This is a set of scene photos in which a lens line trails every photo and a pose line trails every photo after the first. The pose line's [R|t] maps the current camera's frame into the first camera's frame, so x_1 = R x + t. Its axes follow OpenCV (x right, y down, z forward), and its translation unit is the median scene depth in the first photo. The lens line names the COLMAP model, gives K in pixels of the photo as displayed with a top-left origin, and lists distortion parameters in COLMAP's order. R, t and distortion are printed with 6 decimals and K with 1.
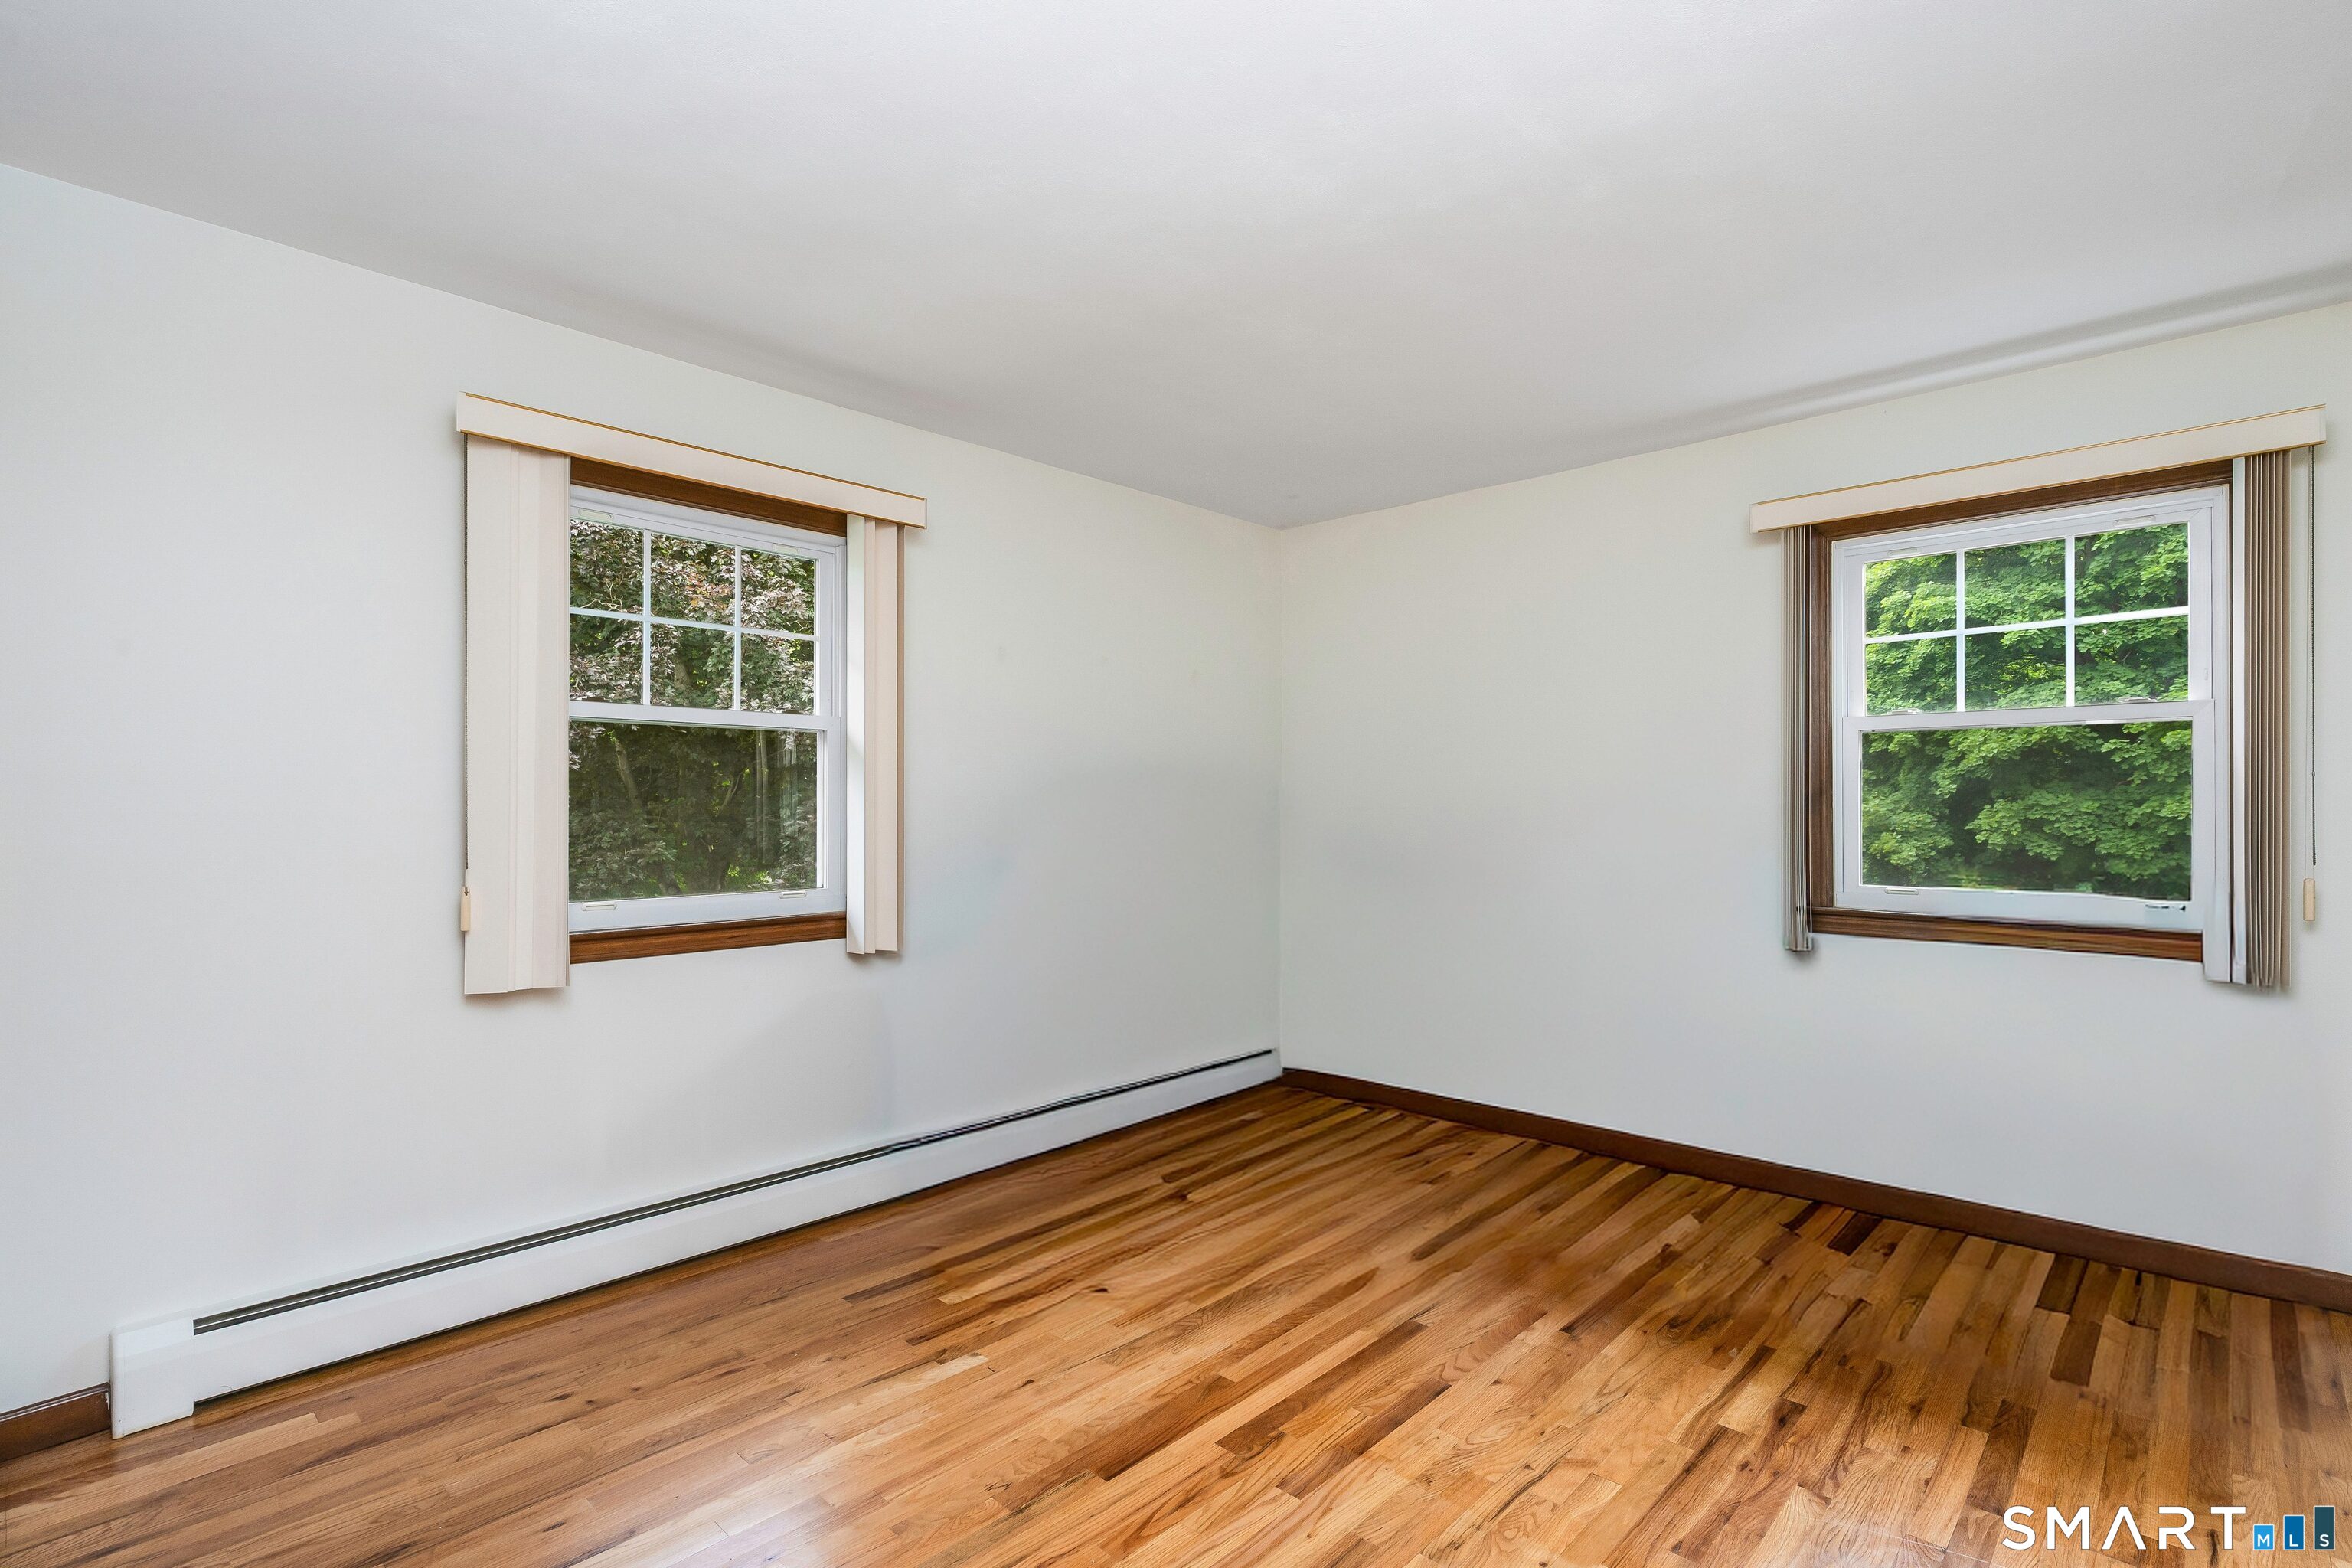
lens RADIAL K [[1160.8, 0, 1170.4], [0, 1160.8, 793.2], [0, 0, 1]] dist [-0.002729, -0.000055]
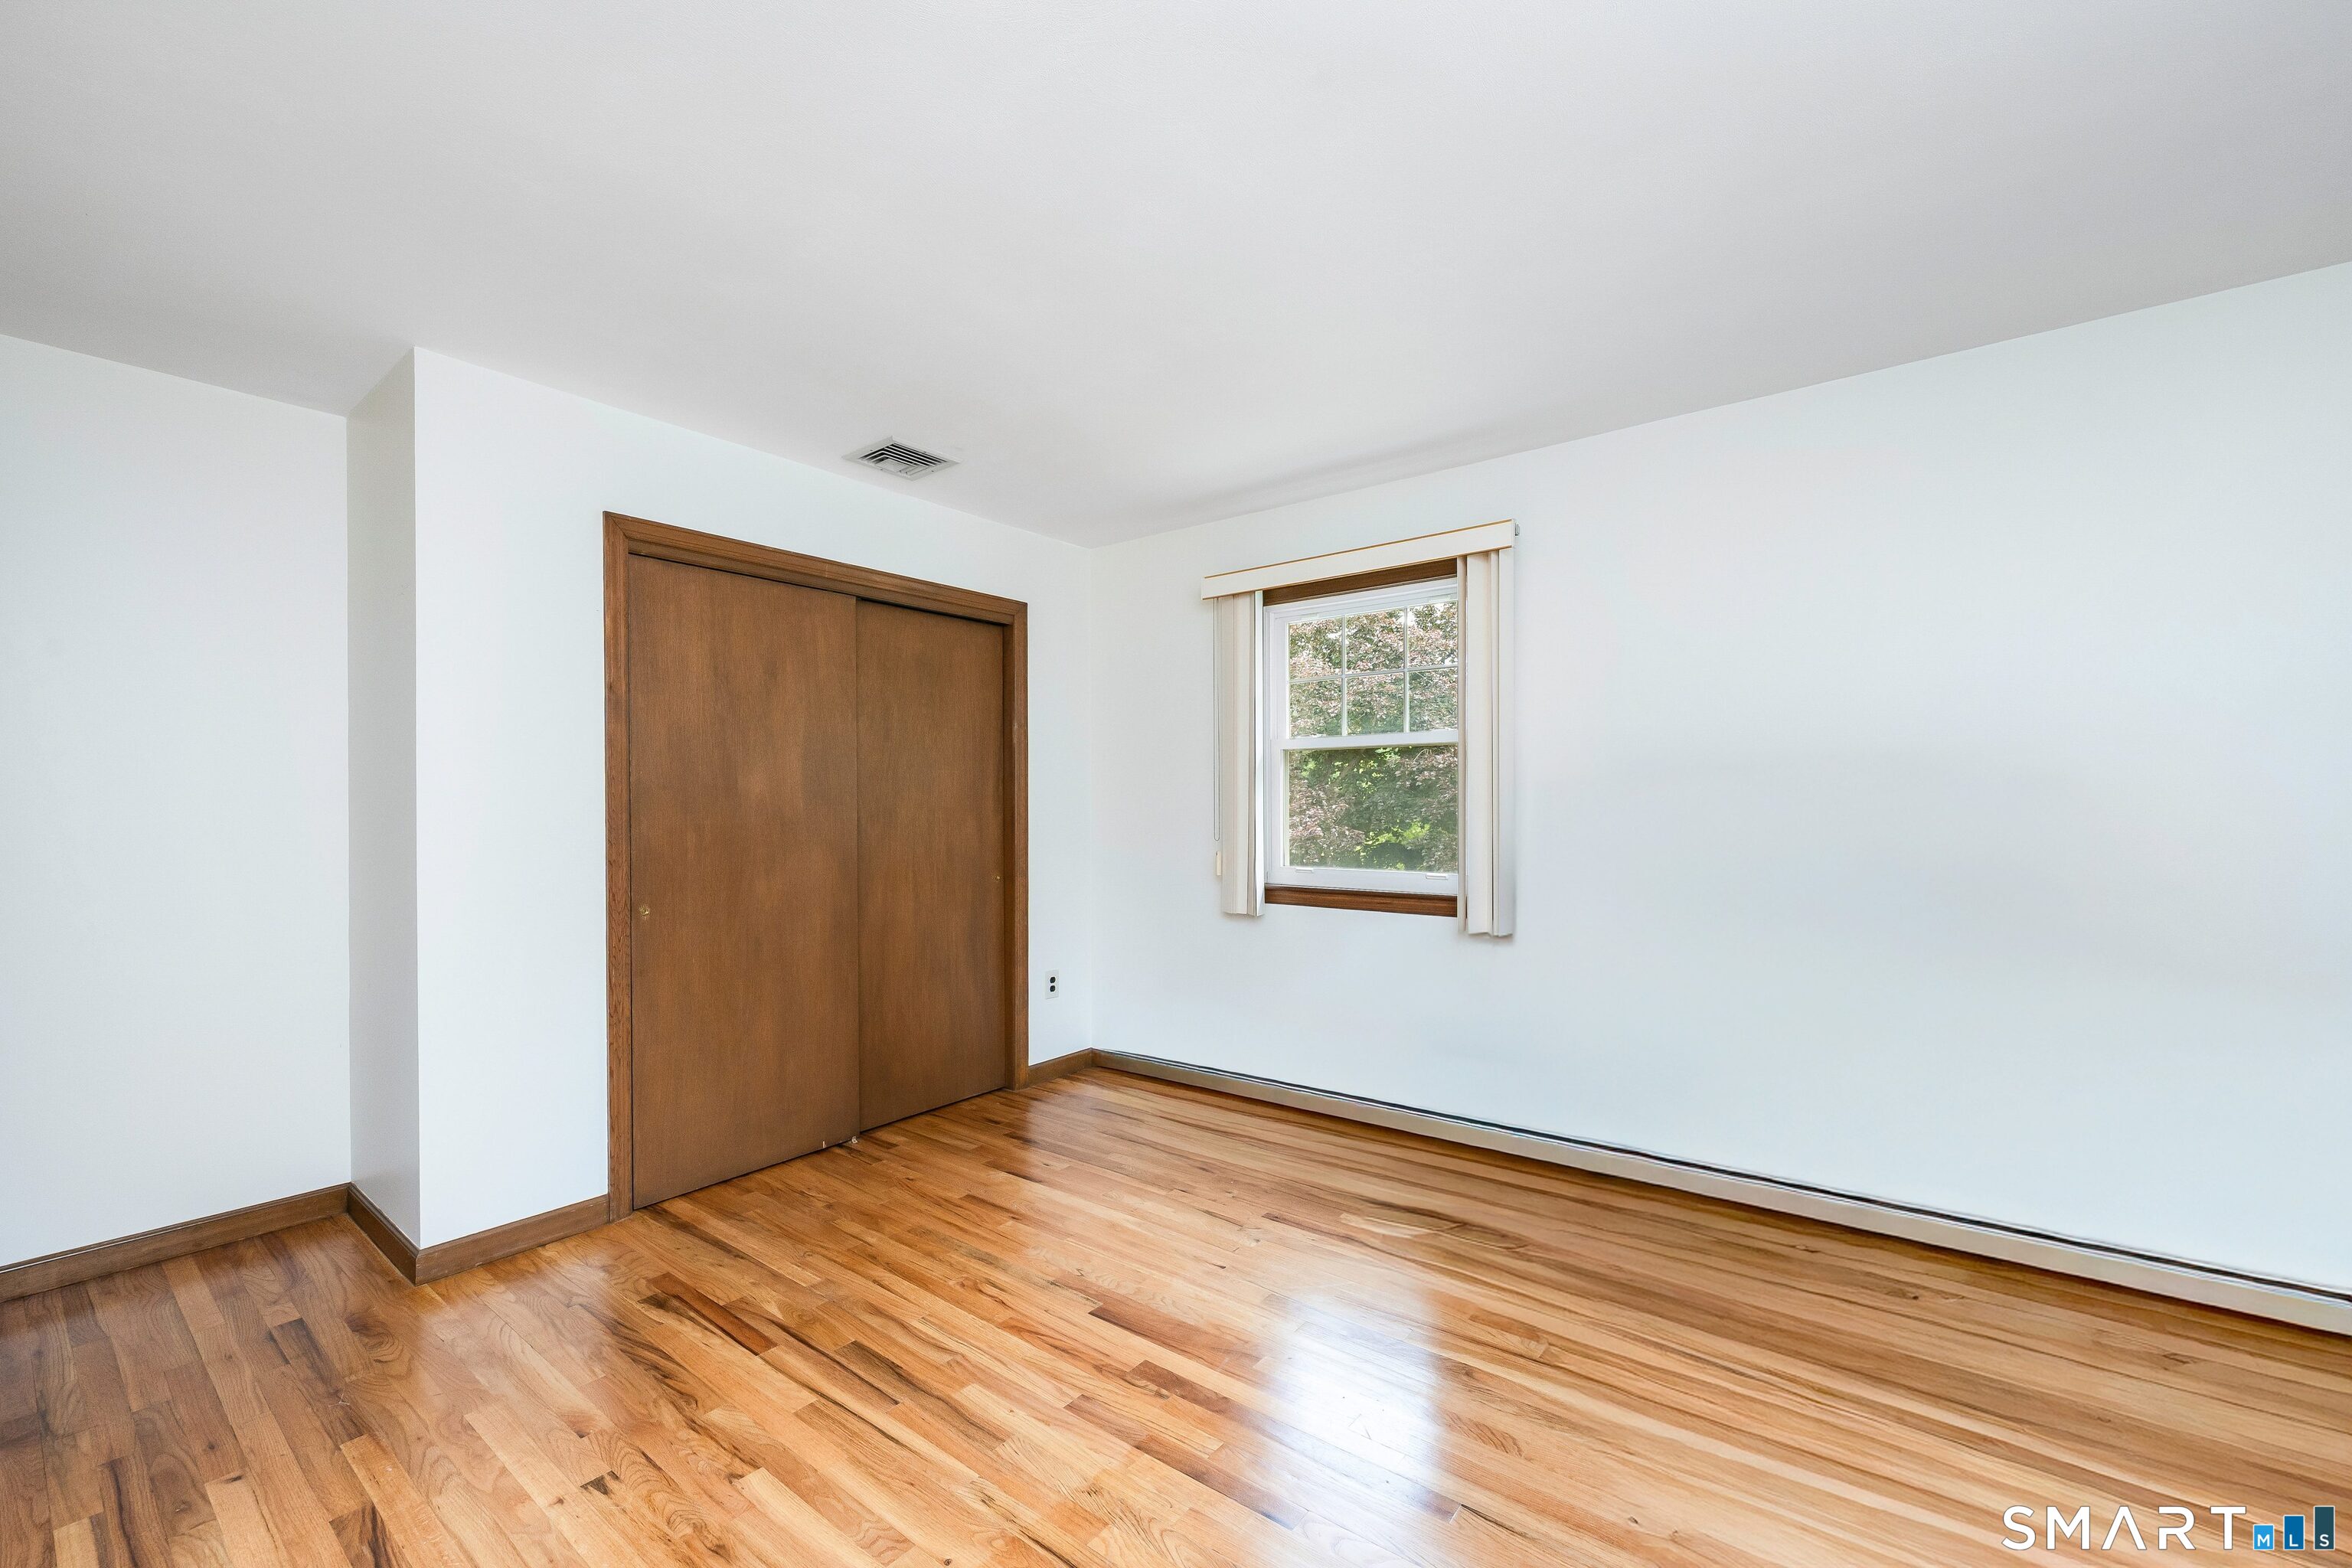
lens RADIAL K [[930.4, 0, 1173.9], [0, 930.4, 794.5], [0, 0, 1]] dist [0.001829, 0.000147]
pose [[0.088291, -0.013431, -0.996004, 0.710536], [0.011311, 0.999858, -0.012480, 0.009674], [0.996031, -0.010164, 0.088430, 0.700969]]
